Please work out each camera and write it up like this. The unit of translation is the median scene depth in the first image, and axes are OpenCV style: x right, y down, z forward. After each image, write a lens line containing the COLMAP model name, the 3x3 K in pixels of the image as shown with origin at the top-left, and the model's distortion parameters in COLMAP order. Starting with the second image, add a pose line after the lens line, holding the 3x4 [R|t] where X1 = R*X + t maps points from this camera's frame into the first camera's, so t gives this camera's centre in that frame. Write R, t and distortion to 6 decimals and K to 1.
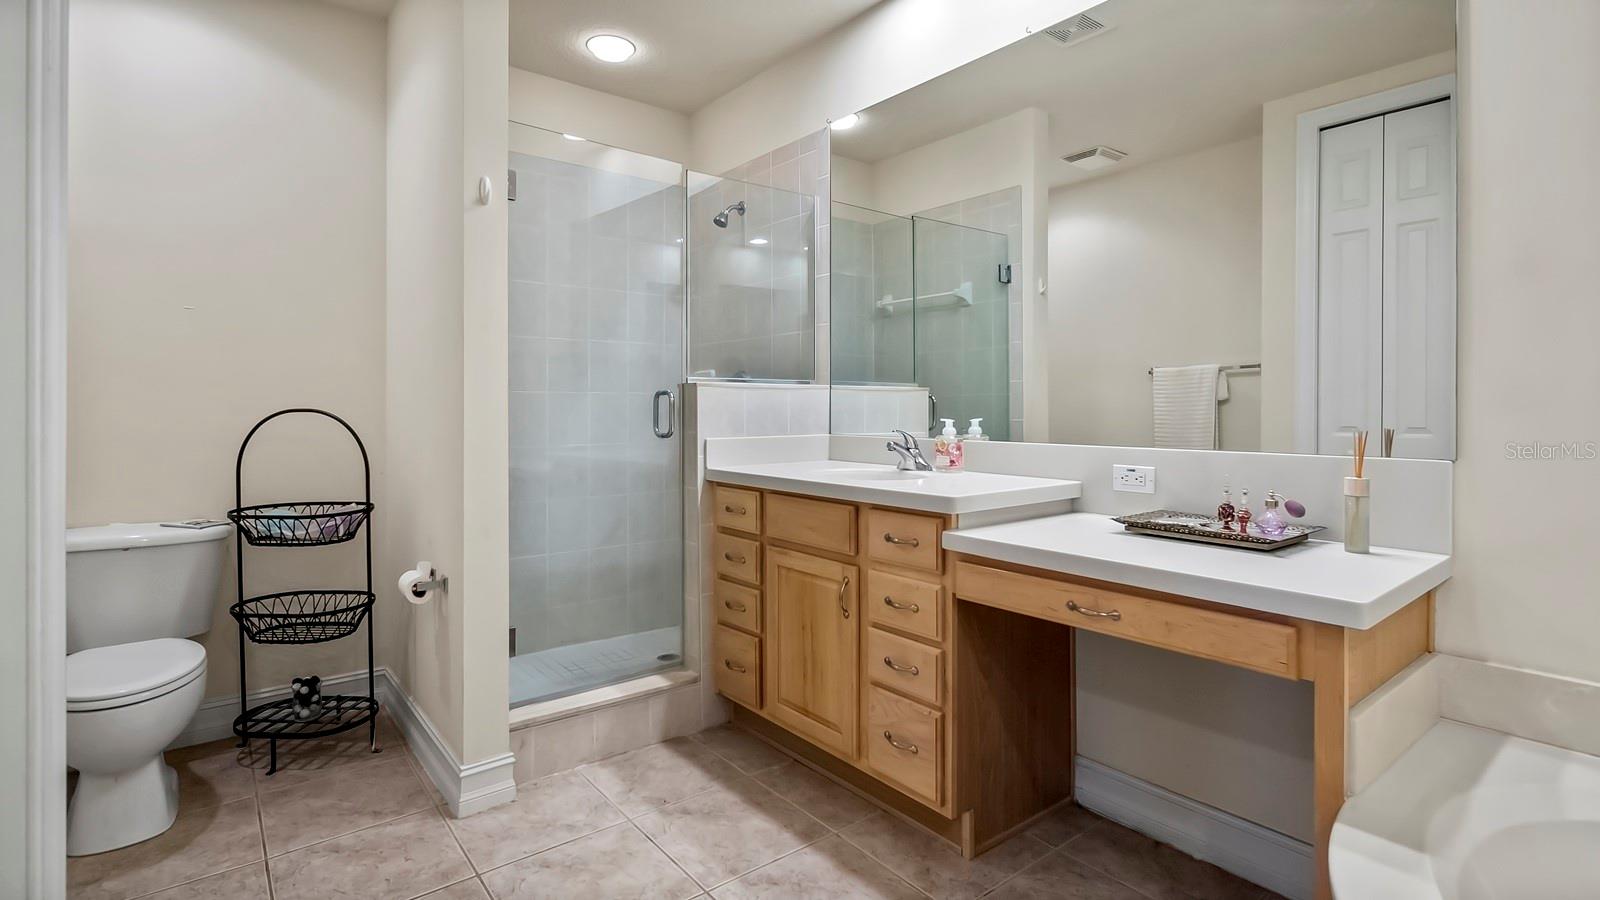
lens RADIAL K [[759.8, 0, 798.0], [0, 759.8, 409.9], [0, 0, 1]] dist [0.002404, -0.002518]
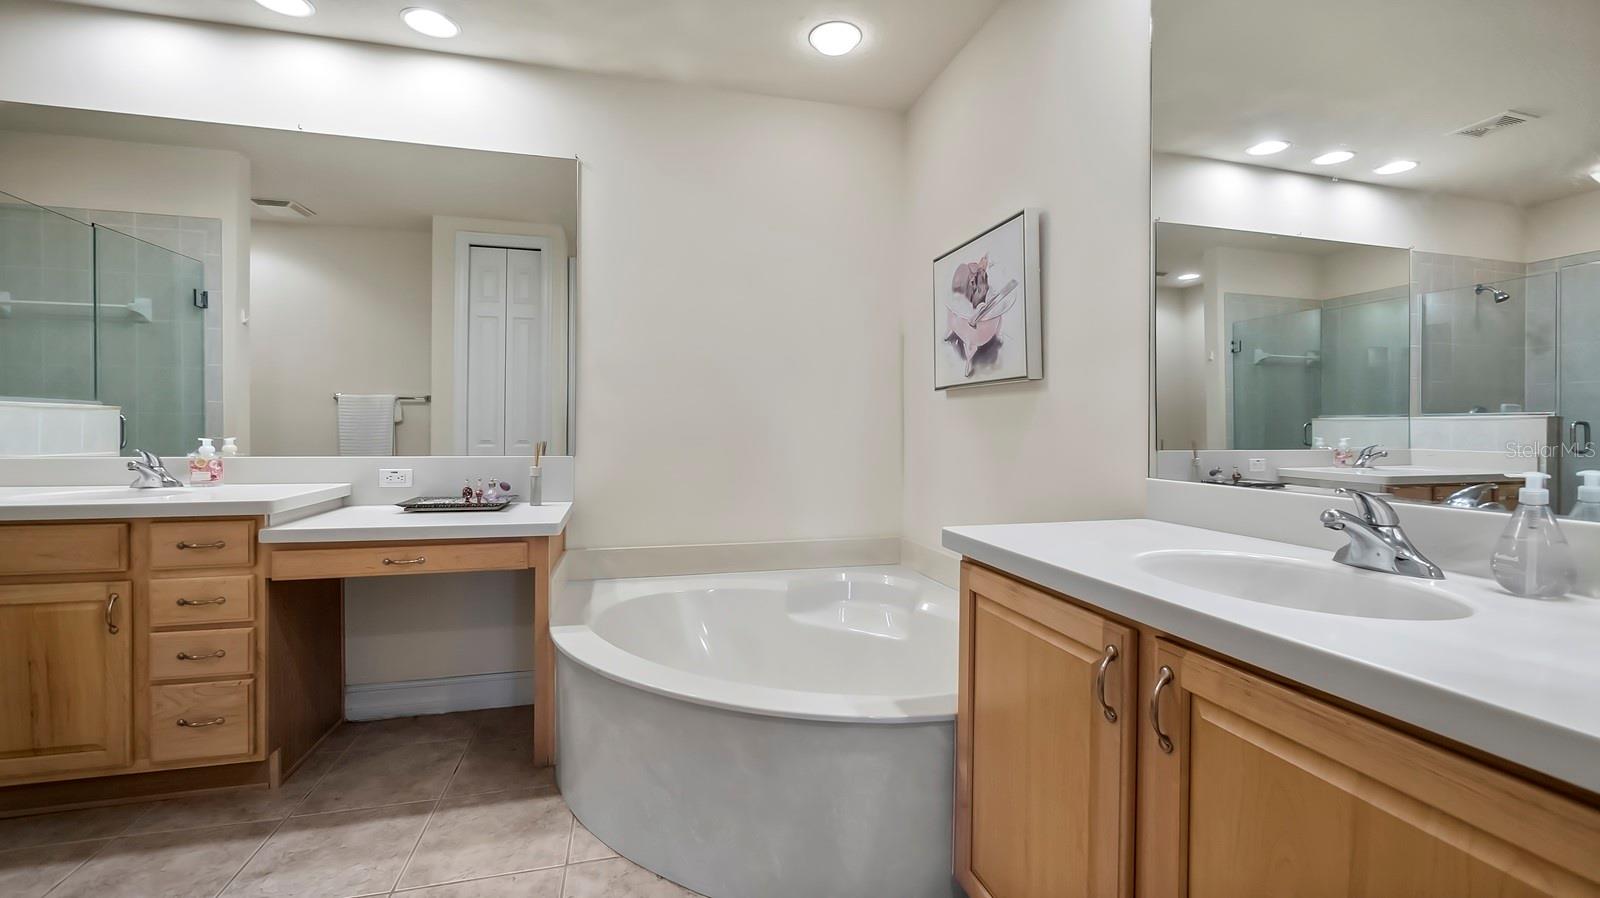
lens RADIAL K [[634.0, 0, 798.8], [0, 634.0, 435.6], [0, 0, 1]] dist [-0.009060, 0.001974]
pose [[0.400814, -0.006715, 0.916135, -0.344269], [-0.005912, 0.999933, 0.009916, -0.006943], [-0.916140, -0.009391, 0.400748, -0.185400]]
